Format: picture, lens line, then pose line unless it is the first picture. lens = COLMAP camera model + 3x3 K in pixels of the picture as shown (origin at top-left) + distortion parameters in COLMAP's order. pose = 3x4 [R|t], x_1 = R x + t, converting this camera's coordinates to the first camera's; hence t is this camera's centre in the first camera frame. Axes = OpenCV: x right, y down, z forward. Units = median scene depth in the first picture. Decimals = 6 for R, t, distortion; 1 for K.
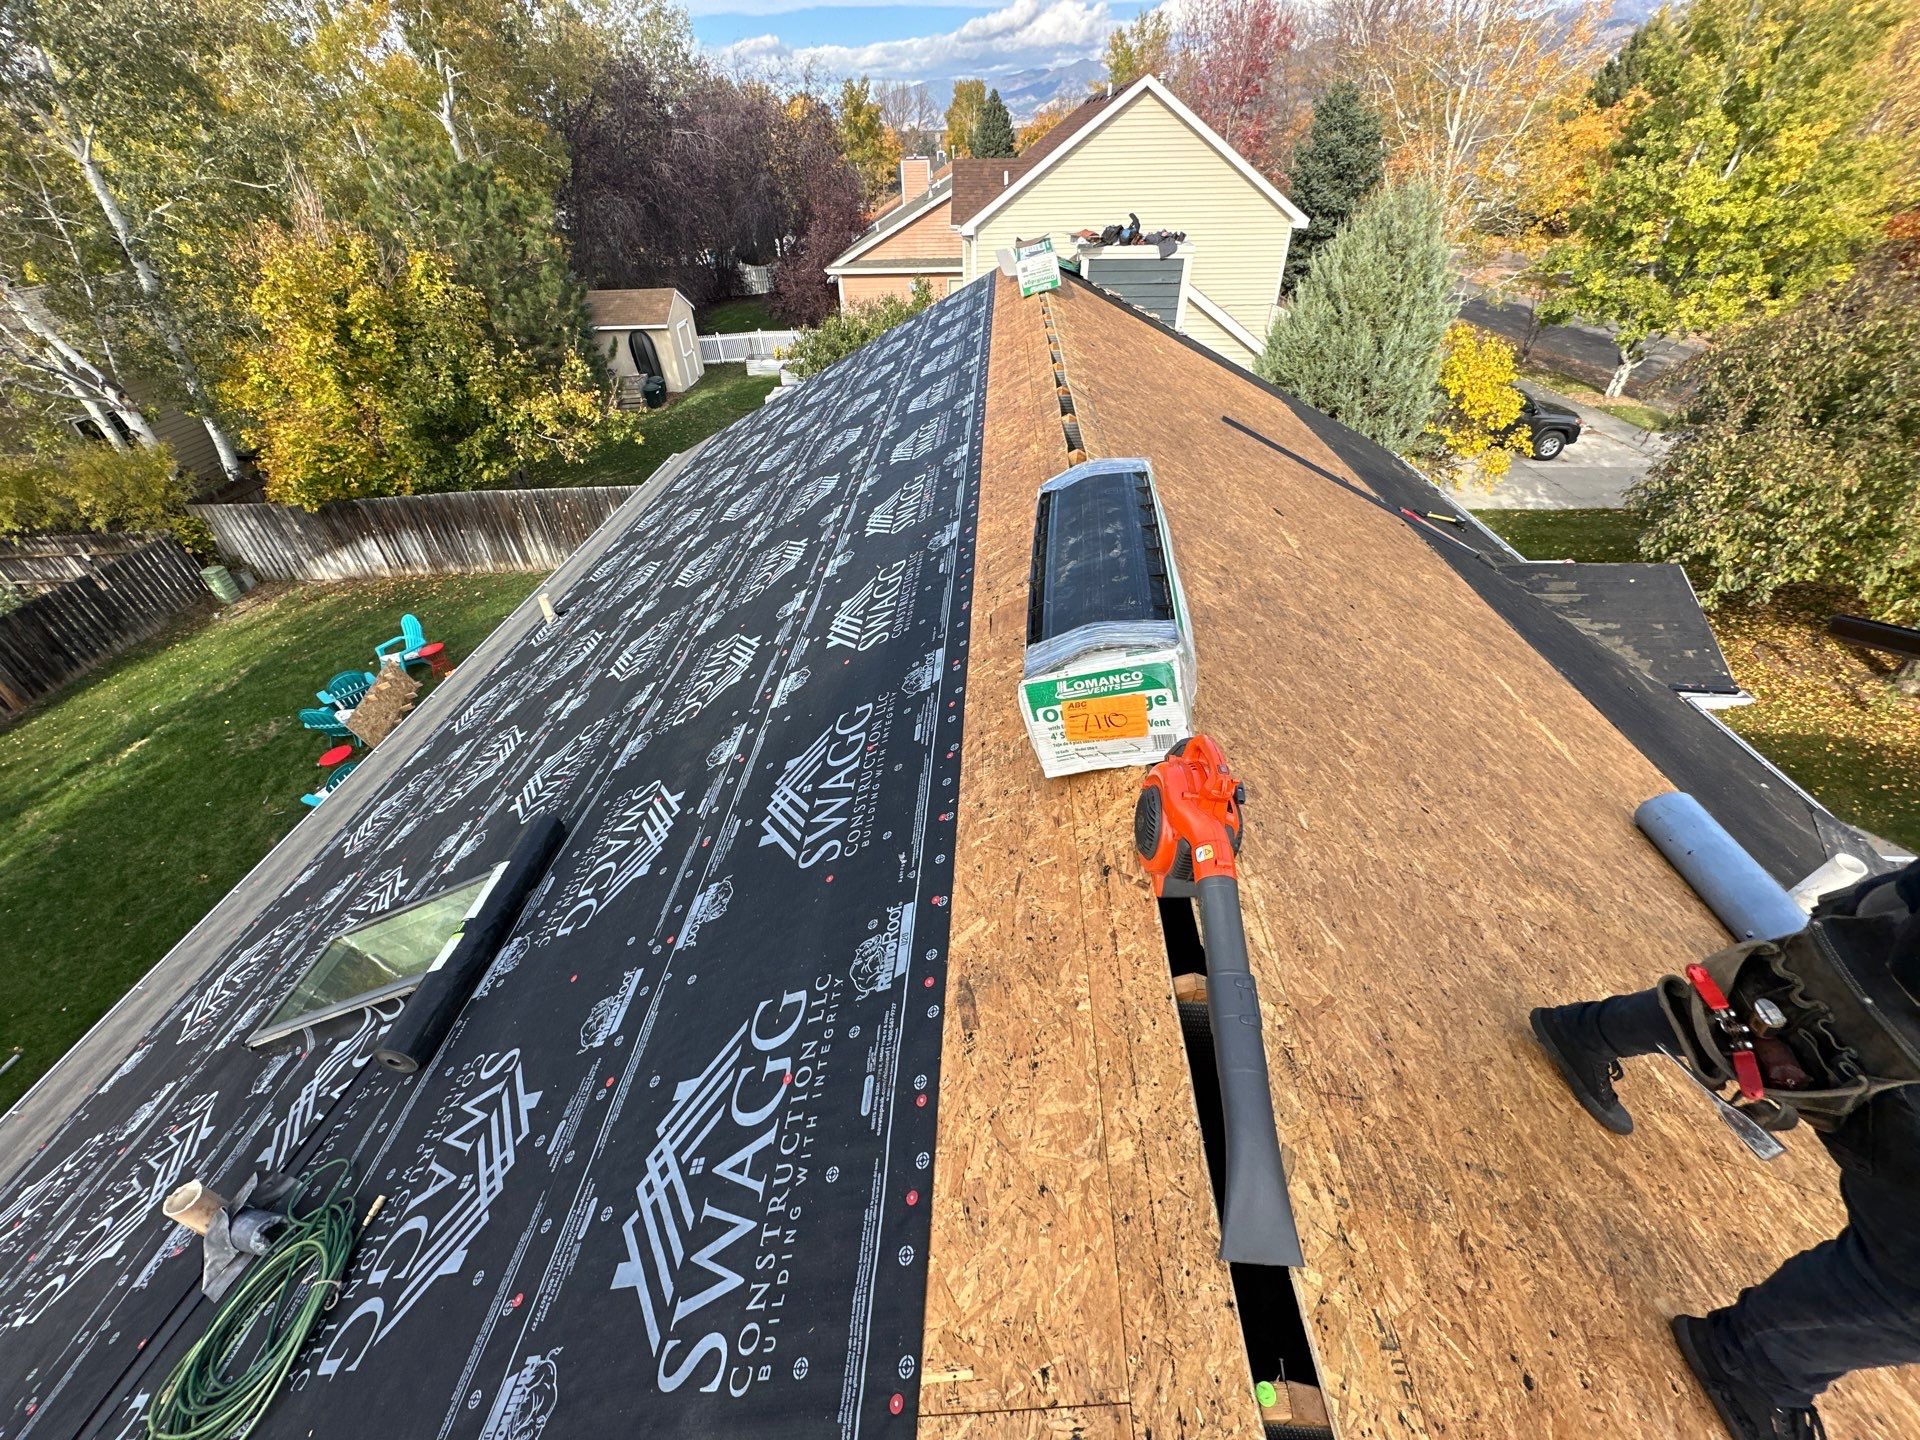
lens RADIAL K [[762.1, 0, 960.0], [0, 762.1, 720.0], [0, 0, 1]] dist [-0.002440, 0.000285]
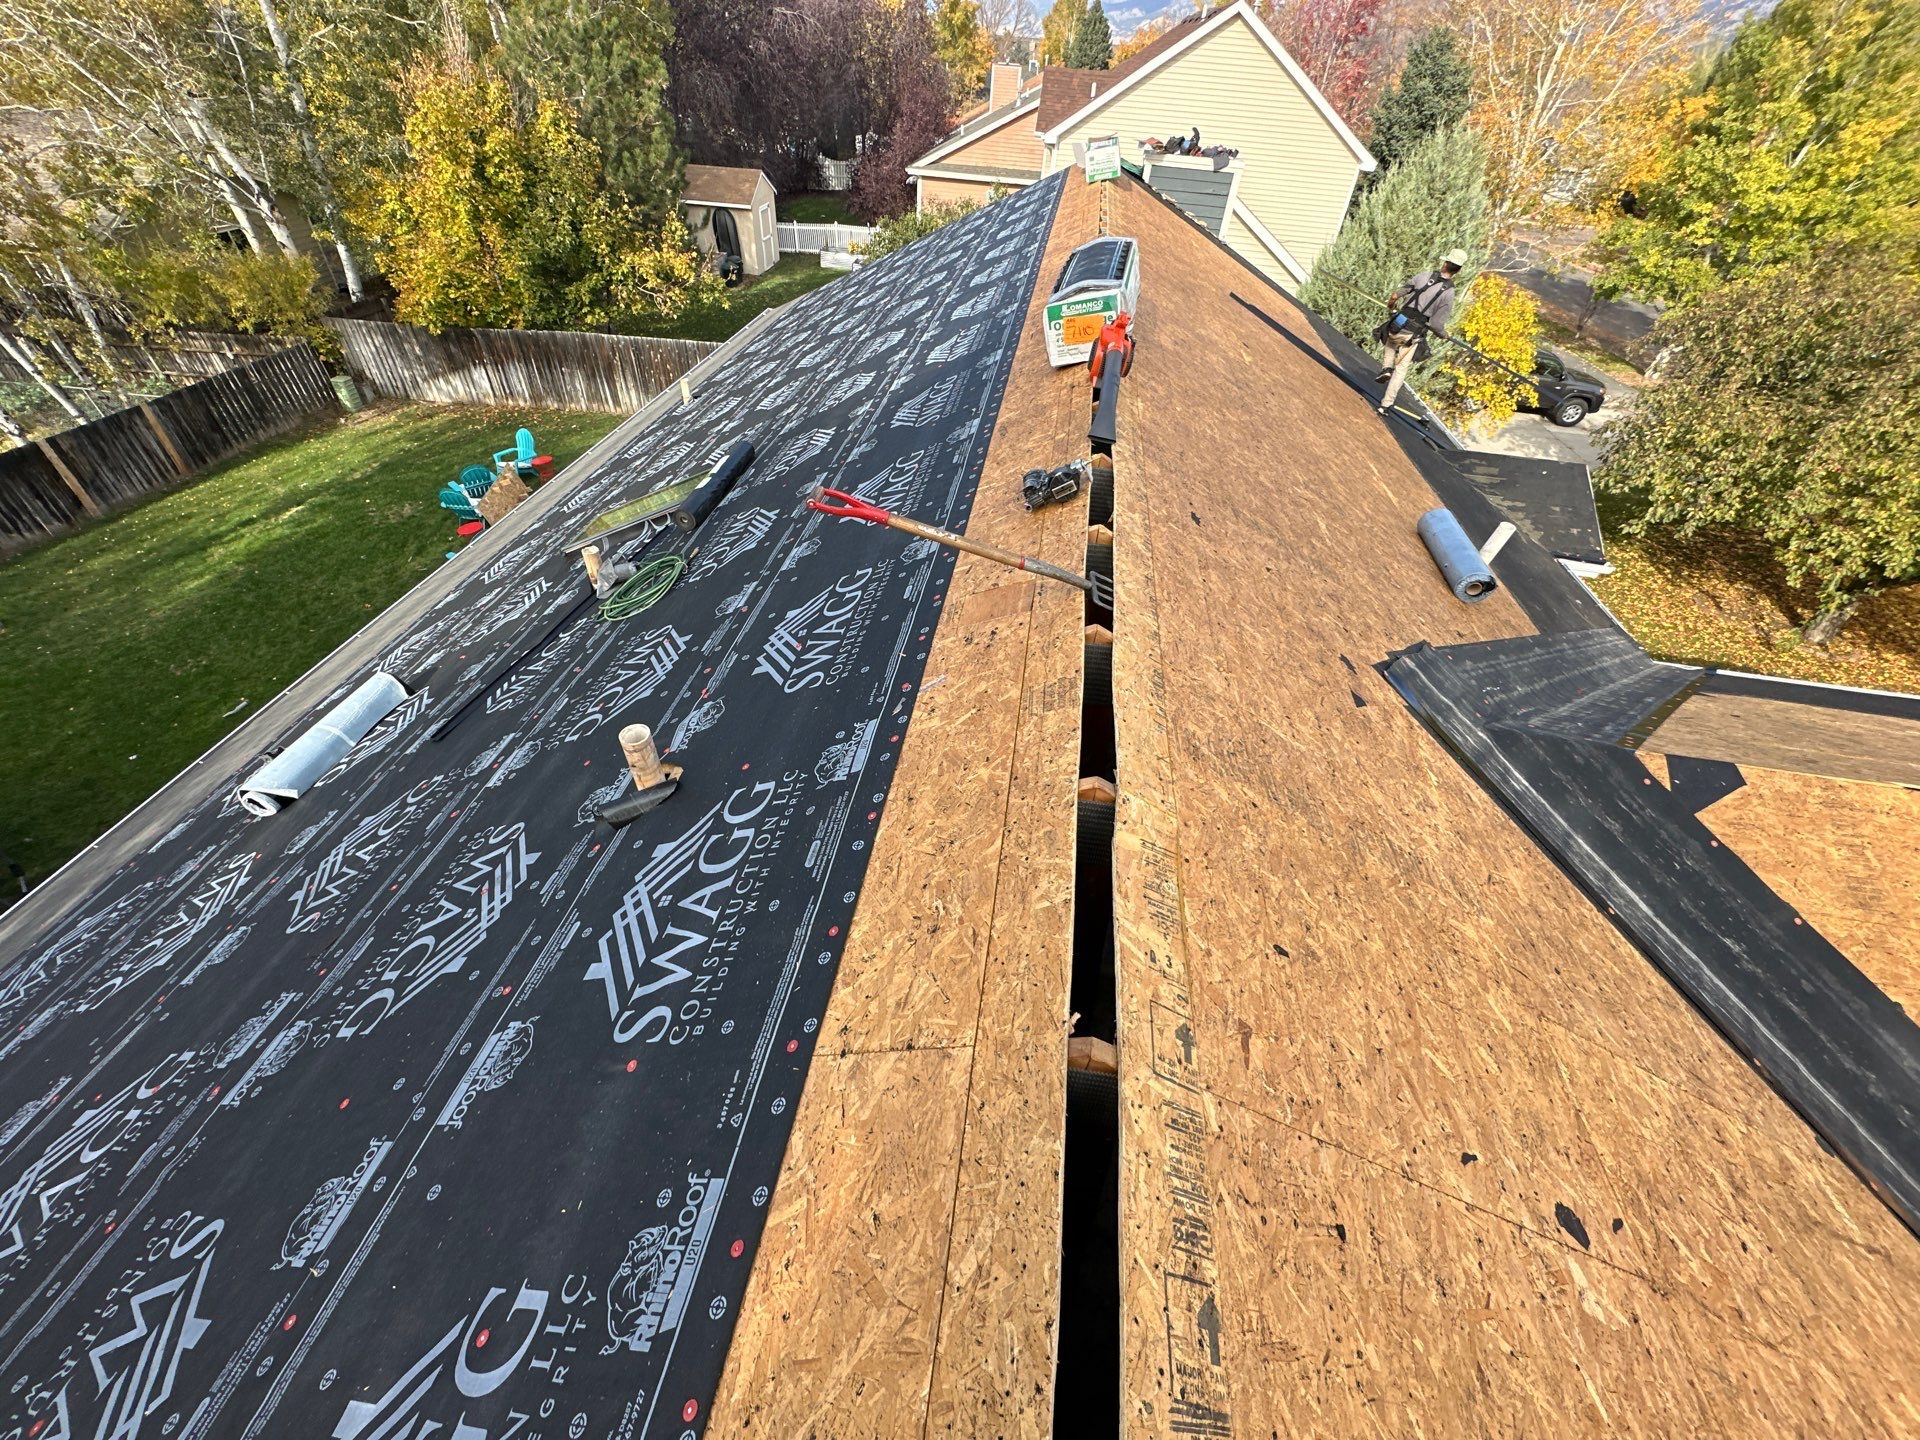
lens RADIAL K [[775.1, 0, 956.9], [0, 775.1, 731.3], [0, 0, 1]] dist [-0.001781, -0.000177]
pose [[0.992185, 0.123429, -0.018297, 0.002776], [-0.121767, 0.989795, 0.074020, 0.121266], [0.027247, -0.071213, 0.997089, -0.149223]]
